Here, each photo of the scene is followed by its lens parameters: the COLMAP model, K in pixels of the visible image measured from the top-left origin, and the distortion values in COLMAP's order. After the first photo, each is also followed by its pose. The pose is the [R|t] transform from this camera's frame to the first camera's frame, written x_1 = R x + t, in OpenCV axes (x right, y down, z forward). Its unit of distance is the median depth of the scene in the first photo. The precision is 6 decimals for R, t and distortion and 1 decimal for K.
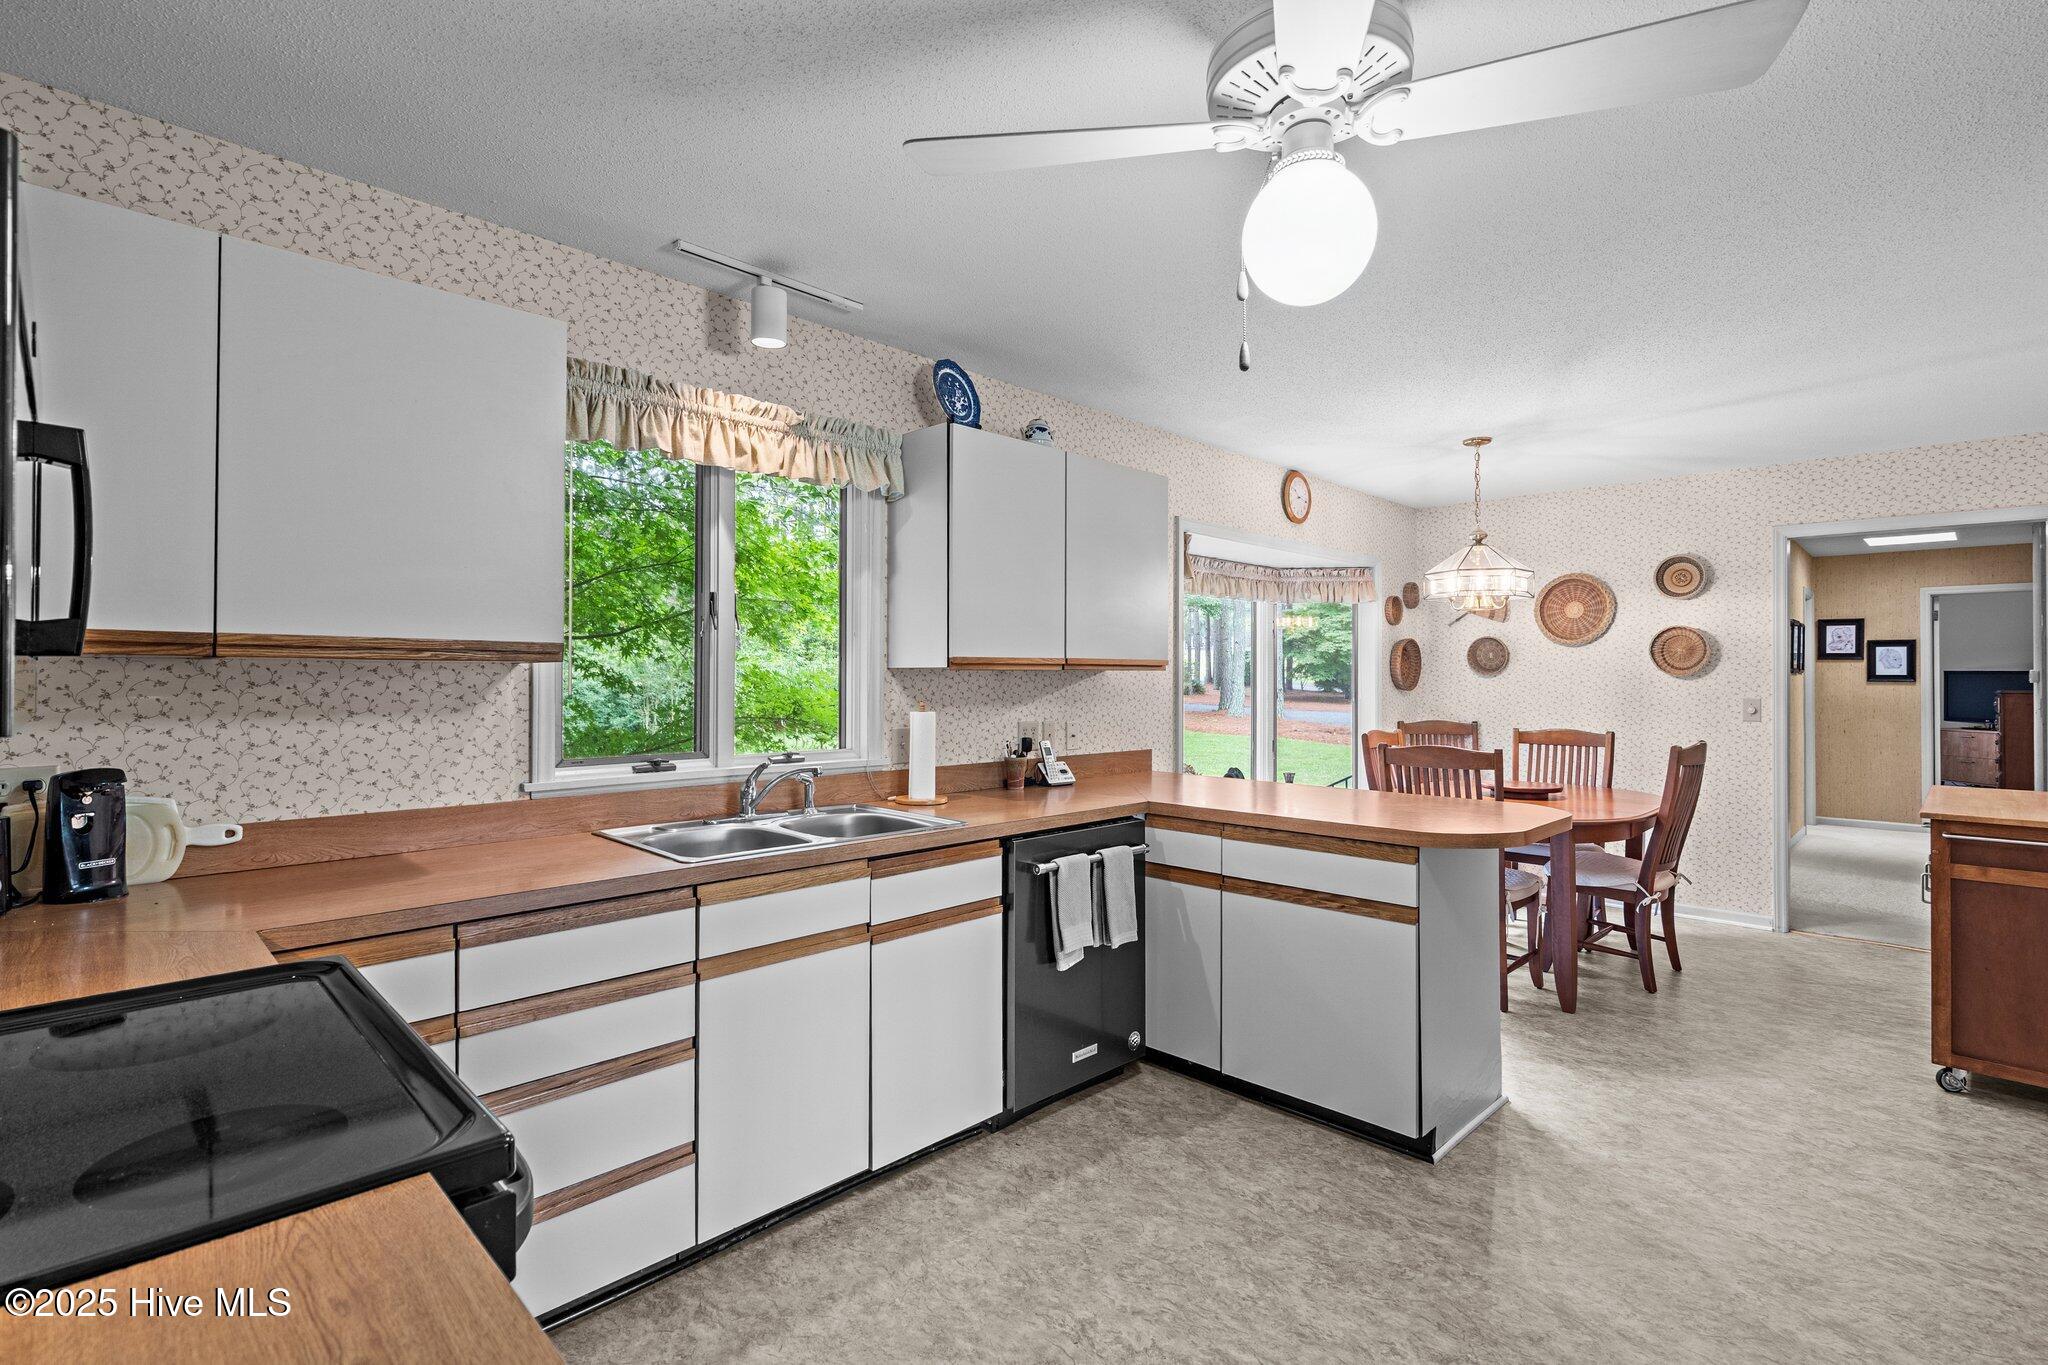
lens RADIAL K [[938.6, 0, 1025.1], [0, 938.6, 670.8], [0, 0, 1]] dist [0.000460, 0.000015]
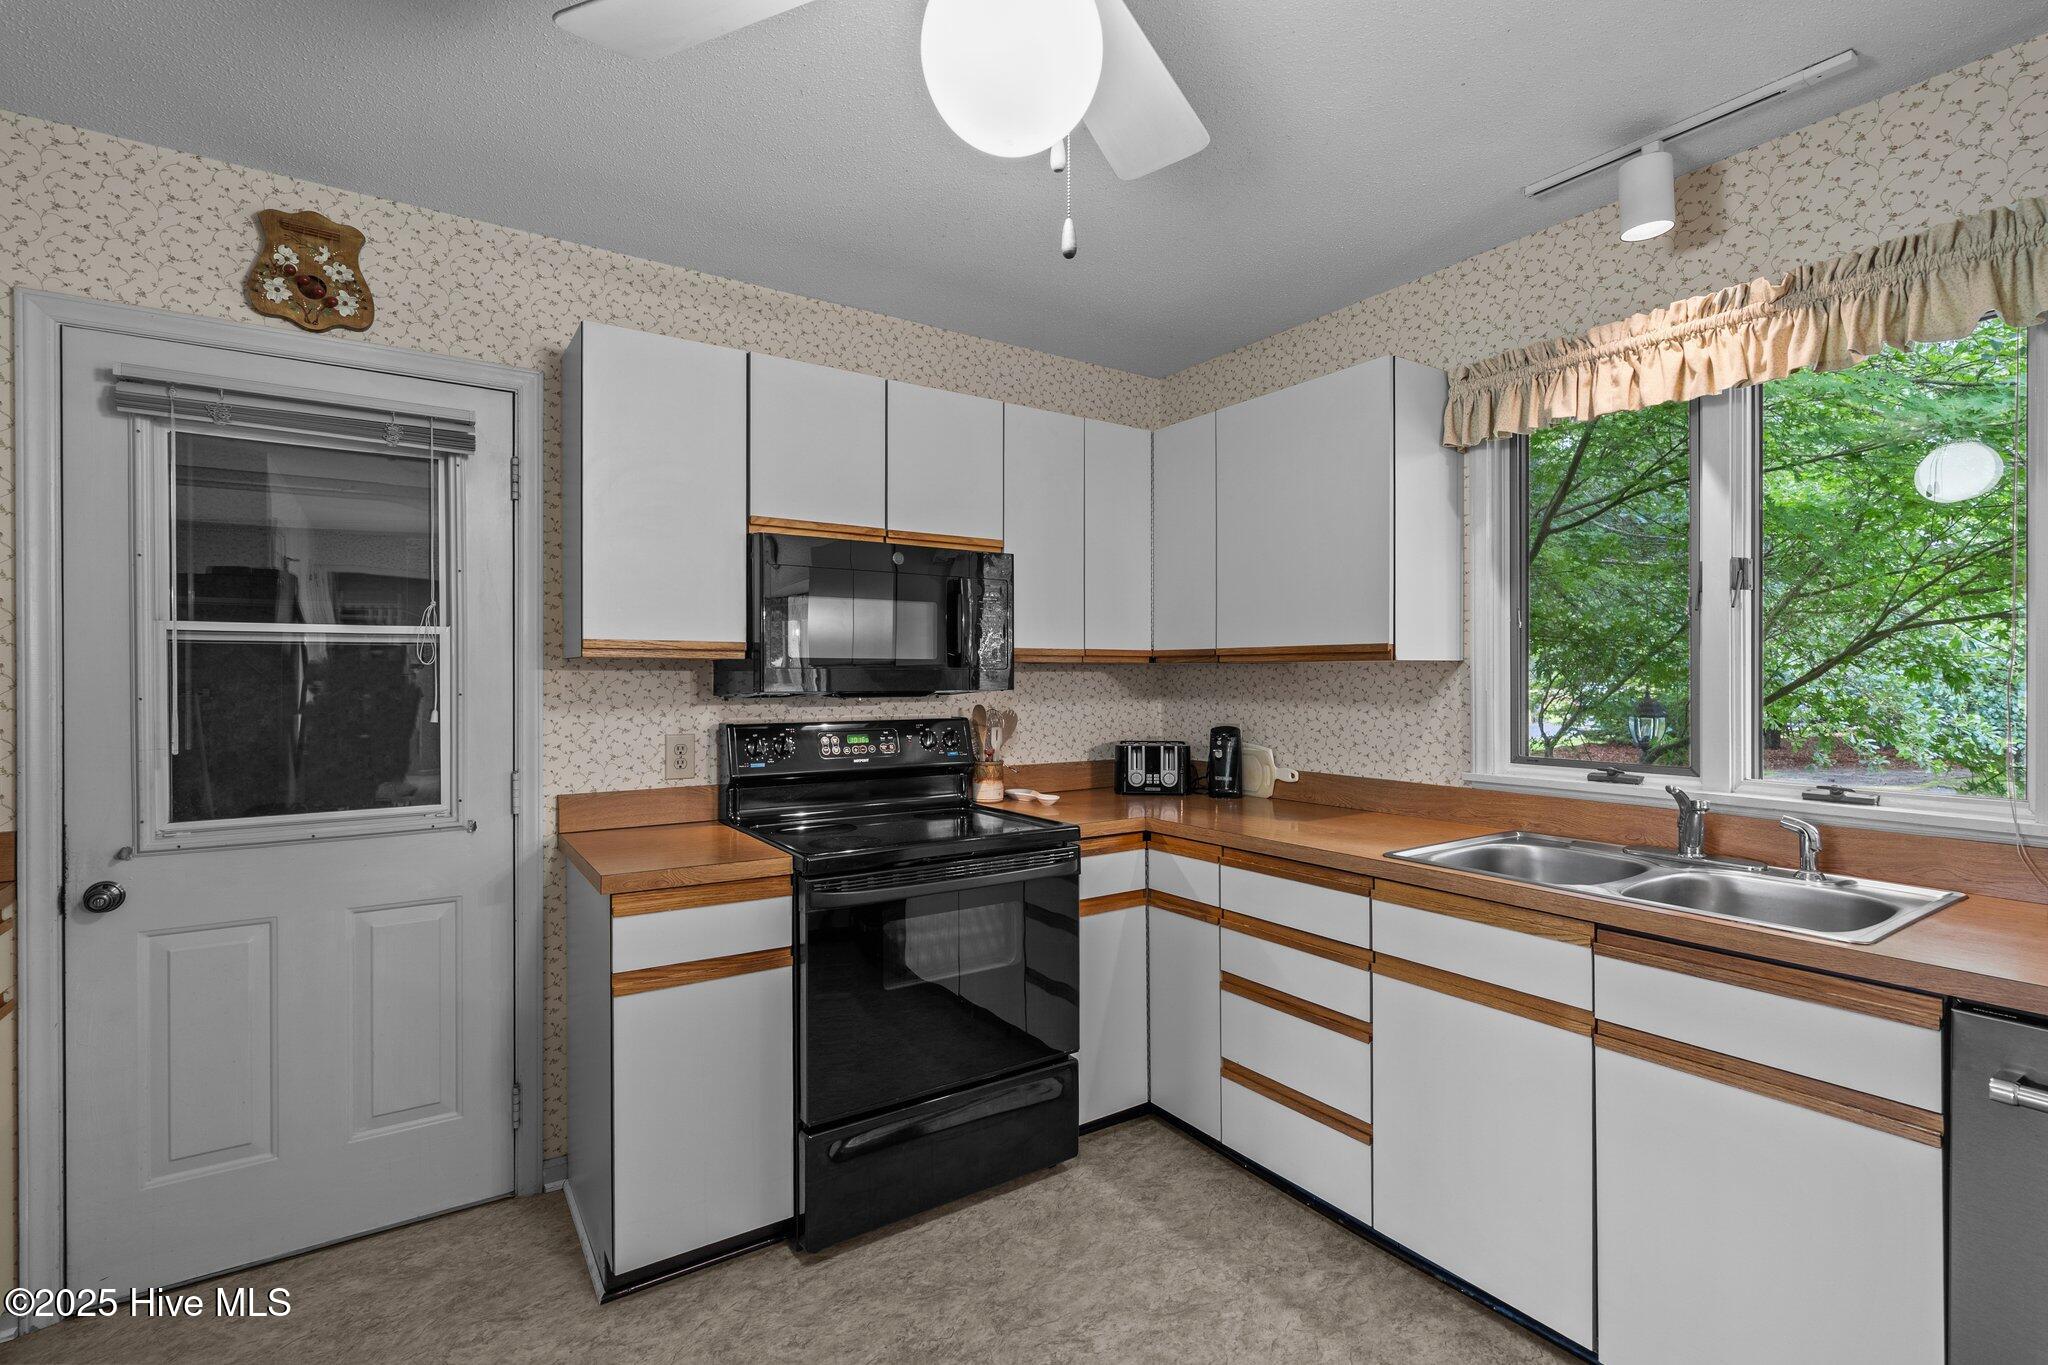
lens RADIAL K [[938.6, 0, 1029.1], [0, 938.6, 684.5], [0, 0, 1]] dist [0.000460, 0.000015]
pose [[-0.191723, 0.005754, -0.981432, 0.671740], [0.007486, 0.999962, 0.004400, 0.011559], [0.981421, -0.006504, -0.191759, 0.774649]]
